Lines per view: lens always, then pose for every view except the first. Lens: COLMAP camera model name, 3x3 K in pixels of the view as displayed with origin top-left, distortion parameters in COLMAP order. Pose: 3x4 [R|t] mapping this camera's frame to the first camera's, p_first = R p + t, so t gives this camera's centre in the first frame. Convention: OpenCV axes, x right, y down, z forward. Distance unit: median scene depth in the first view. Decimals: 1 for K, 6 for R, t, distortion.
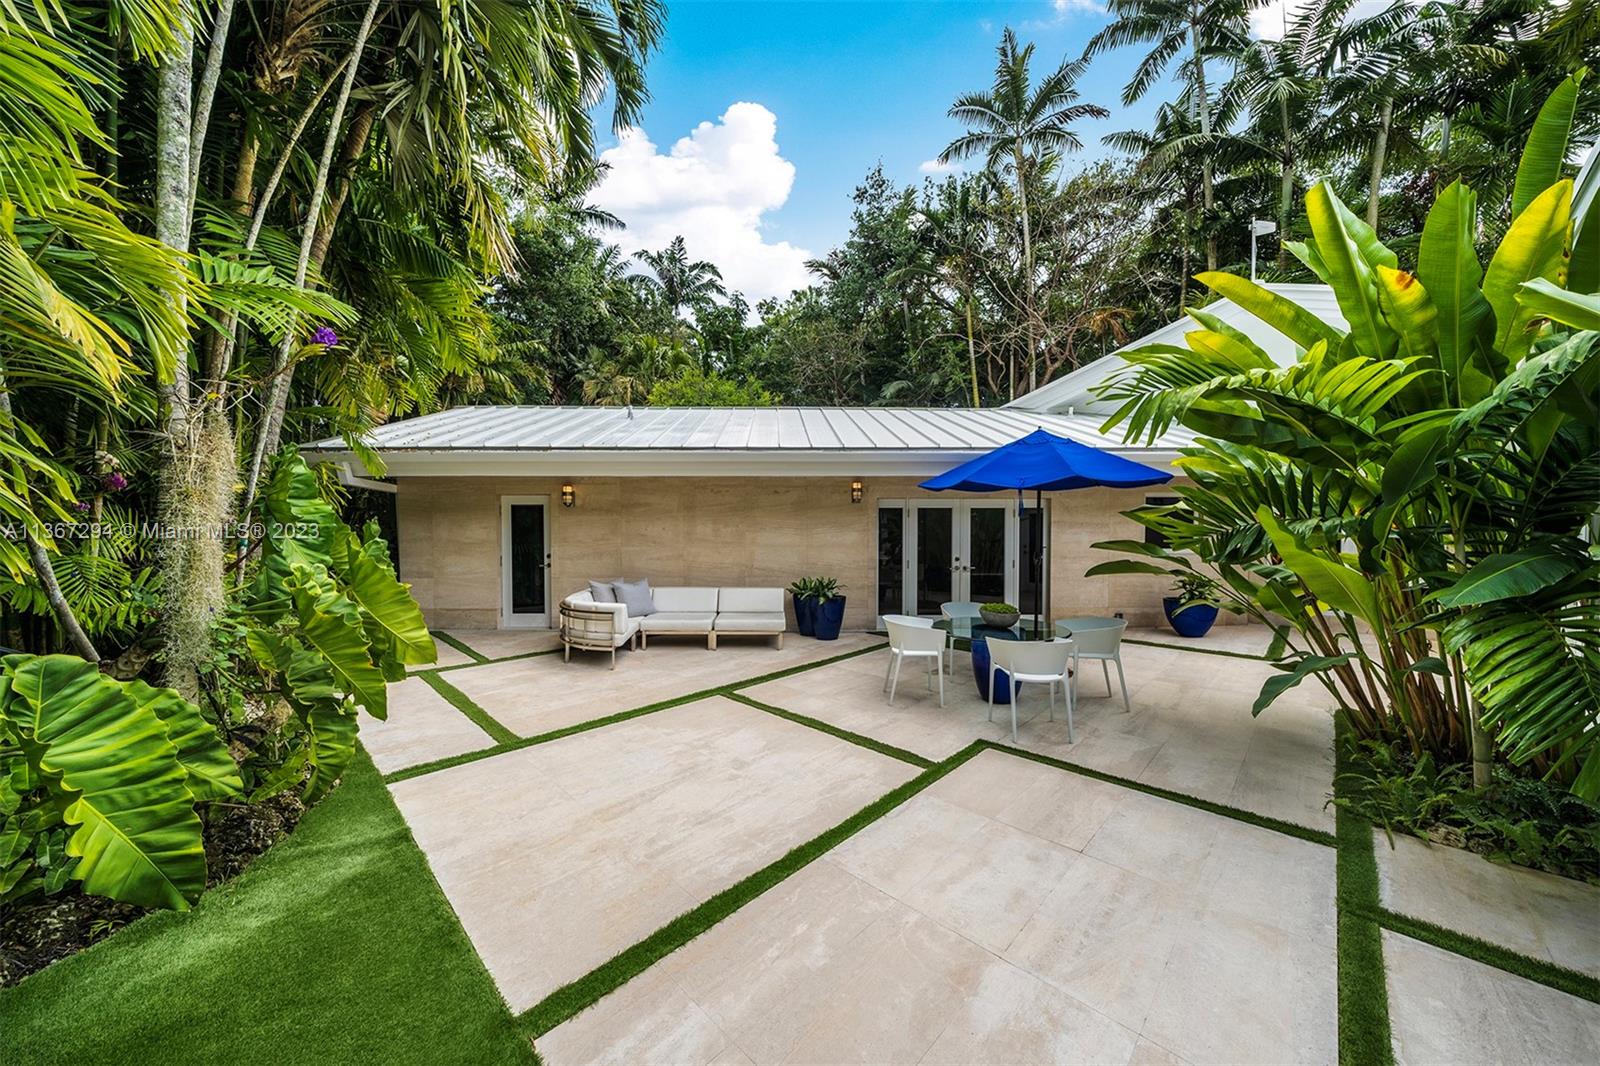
lens RADIAL K [[546.1, 0, 796.9], [0, 546.1, 554.7], [0, 0, 1]] dist [0.000083, -0.000001]
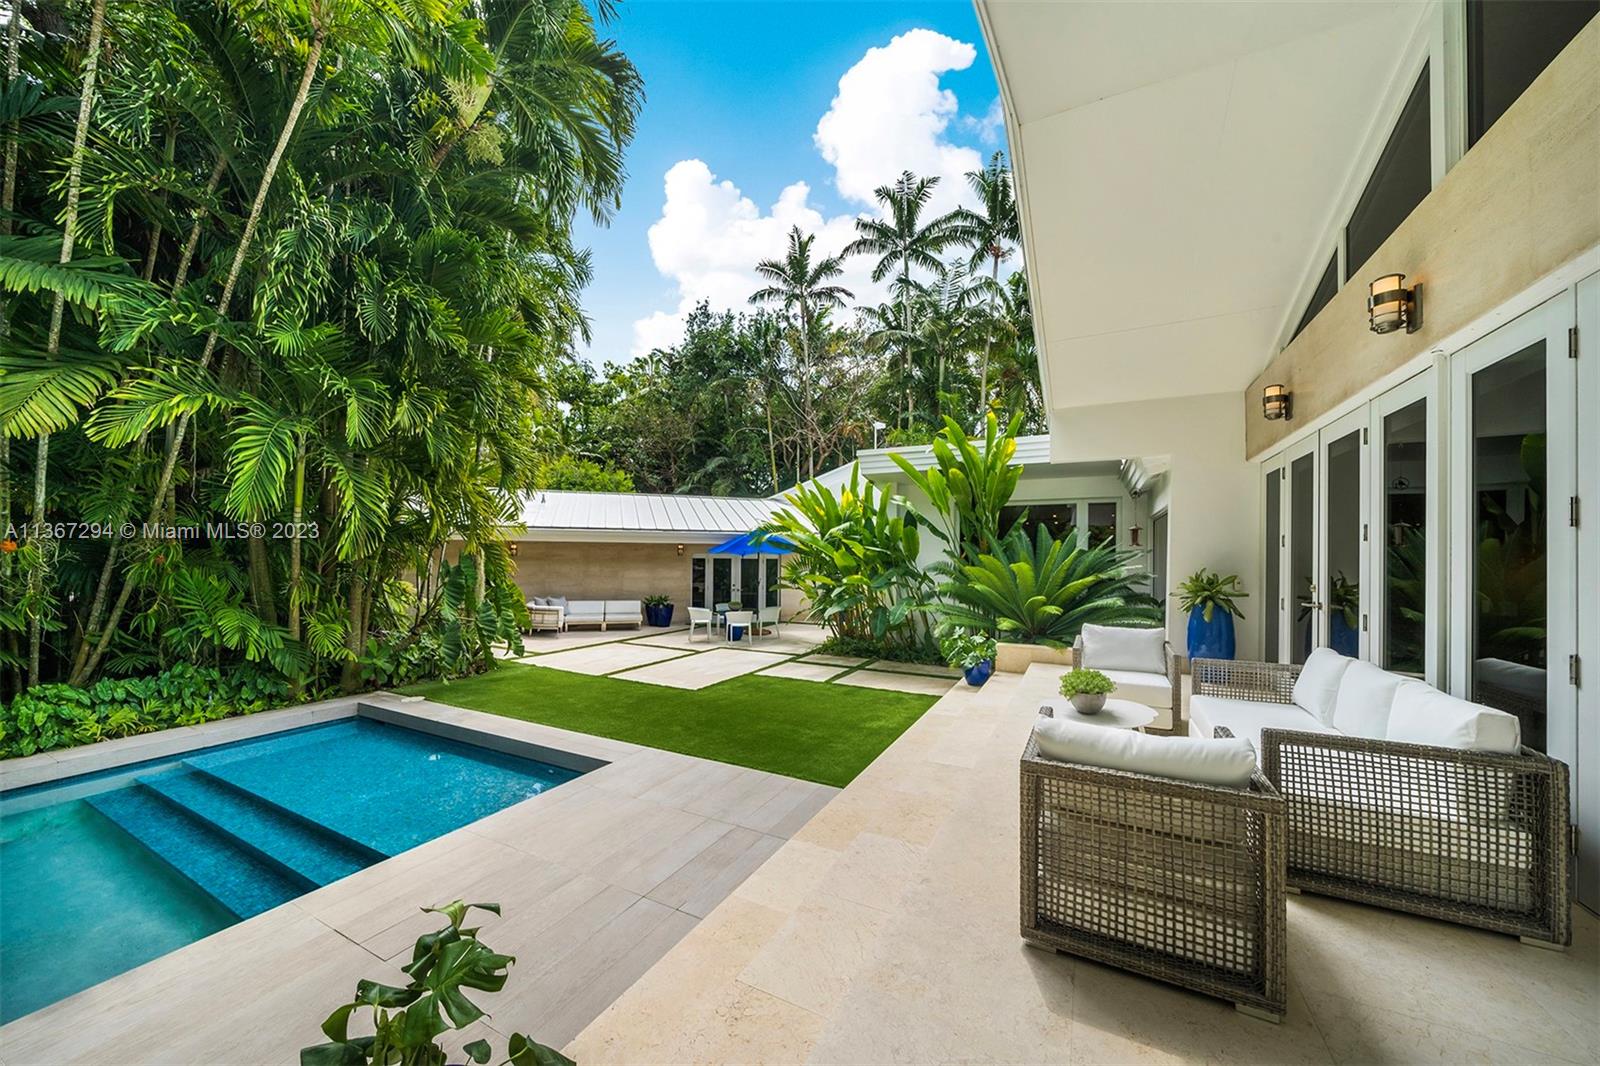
lens RADIAL K [[546.1, 0, 796.9], [0, 546.1, 554.7], [0, 0, 1]] dist [0.000083, -0.000001]
pose [[0.956848, 0.013079, 0.290294, -0.021922], [0.003996, 0.998300, -0.058148, 0.005488], [-0.290561, 0.056799, 0.955169, -0.363974]]
